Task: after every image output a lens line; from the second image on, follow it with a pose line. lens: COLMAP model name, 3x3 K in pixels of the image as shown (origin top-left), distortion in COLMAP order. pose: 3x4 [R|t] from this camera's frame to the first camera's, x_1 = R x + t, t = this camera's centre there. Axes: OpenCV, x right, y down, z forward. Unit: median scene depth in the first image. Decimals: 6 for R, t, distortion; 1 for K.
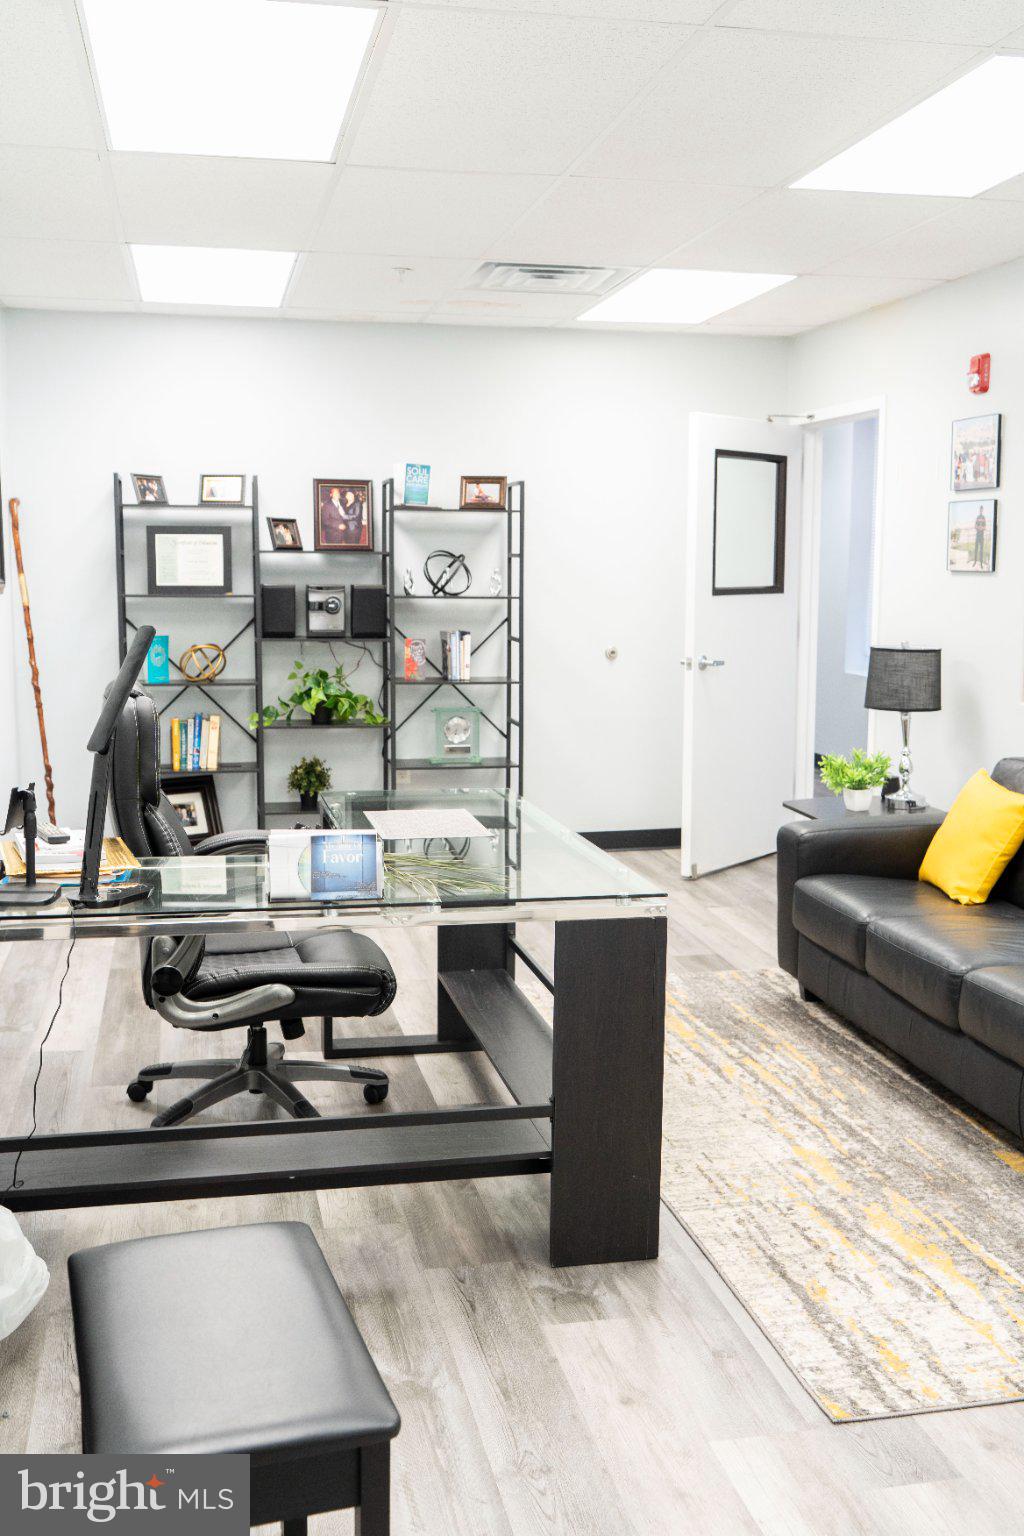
lens RADIAL K [[1544.4, 0, 508.8], [0, 1544.4, 769.4], [0, 0, 1]] dist [0.004910, 0.000000]
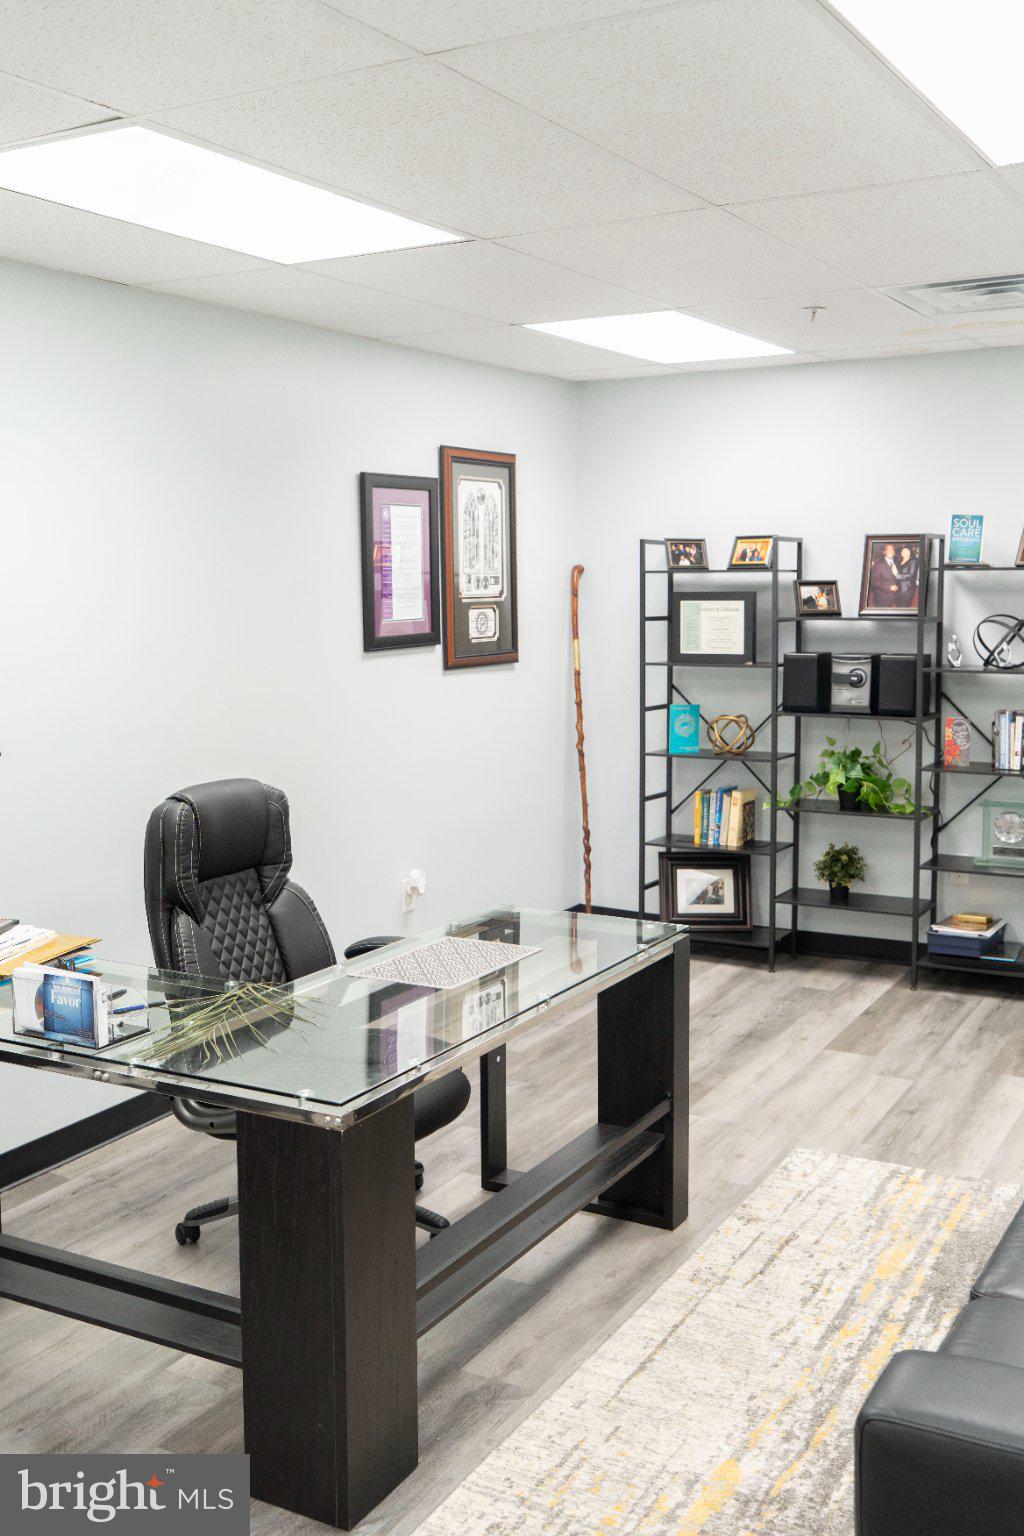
lens RADIAL K [[1563.1, 0, 507.5], [0, 1563.1, 763.5], [0, 0, 1]] dist [0.028566, 0.000000]
pose [[0.756063, 0.064811, -0.651282, 0.324110], [-0.072276, 0.997267, 0.015337, -0.056028], [0.650496, 0.035476, 0.758681, 0.184048]]
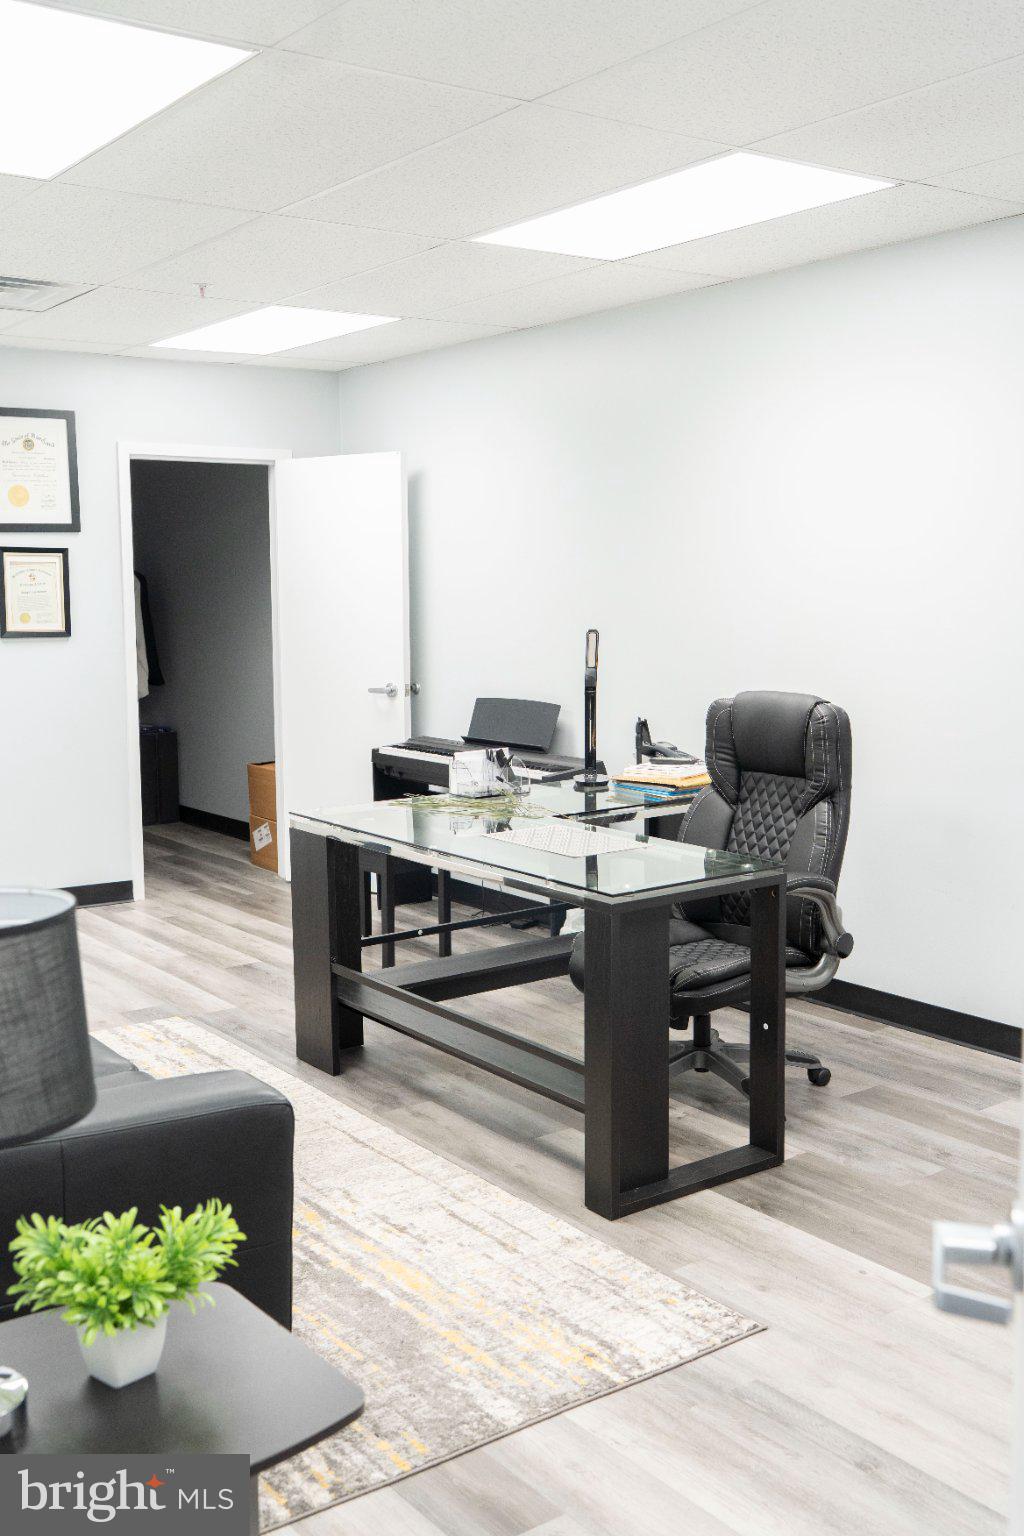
lens RADIAL K [[1563.1, 0, 506.8], [0, 1563.1, 769.9], [0, 0, 1]] dist [0.028566, 0.000000]
pose [[-0.913984, 0.052997, -0.402274, 0.237044], [-0.049100, 0.969701, 0.239310, -0.153223], [0.402768, 0.238477, -0.883689, 1.103668]]
